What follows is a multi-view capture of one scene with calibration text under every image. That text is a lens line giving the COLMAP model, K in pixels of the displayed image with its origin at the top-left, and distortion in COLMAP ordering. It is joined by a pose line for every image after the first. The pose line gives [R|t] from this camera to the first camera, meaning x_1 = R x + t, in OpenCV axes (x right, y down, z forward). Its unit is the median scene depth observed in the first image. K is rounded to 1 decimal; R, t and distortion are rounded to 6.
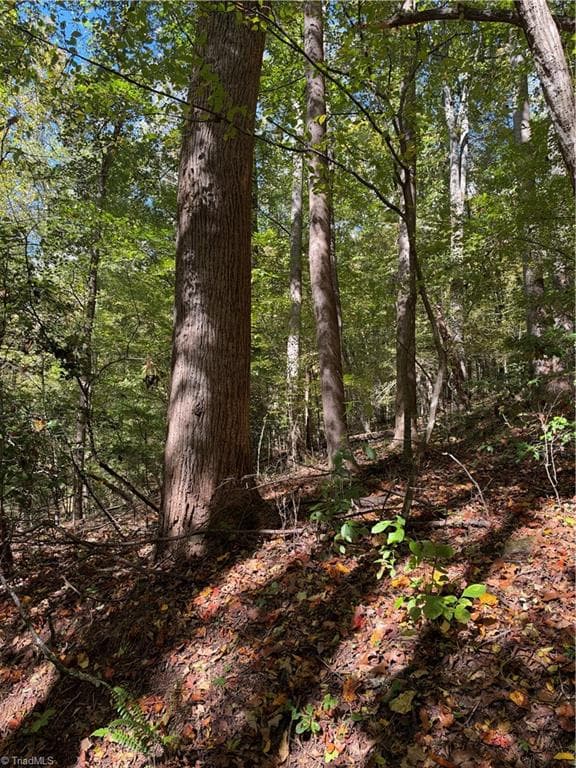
lens RADIAL K [[535.4, 0, 287.7], [0, 535.4, 368.2], [0, 0, 1]] dist [-0.032232, -0.004094]
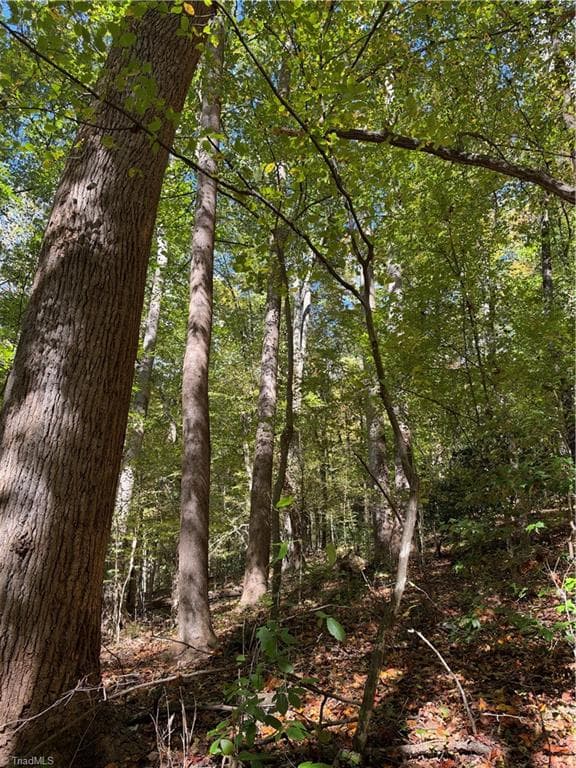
lens RADIAL K [[535.4, 0, 287.7], [0, 535.4, 368.2], [0, 0, 1]] dist [-0.032232, -0.004094]
pose [[0.949564, 0.141589, 0.279788, -0.074937], [-0.061543, 0.959051, -0.276466, 0.031999], [-0.307476, 0.245303, 0.919394, 0.302608]]
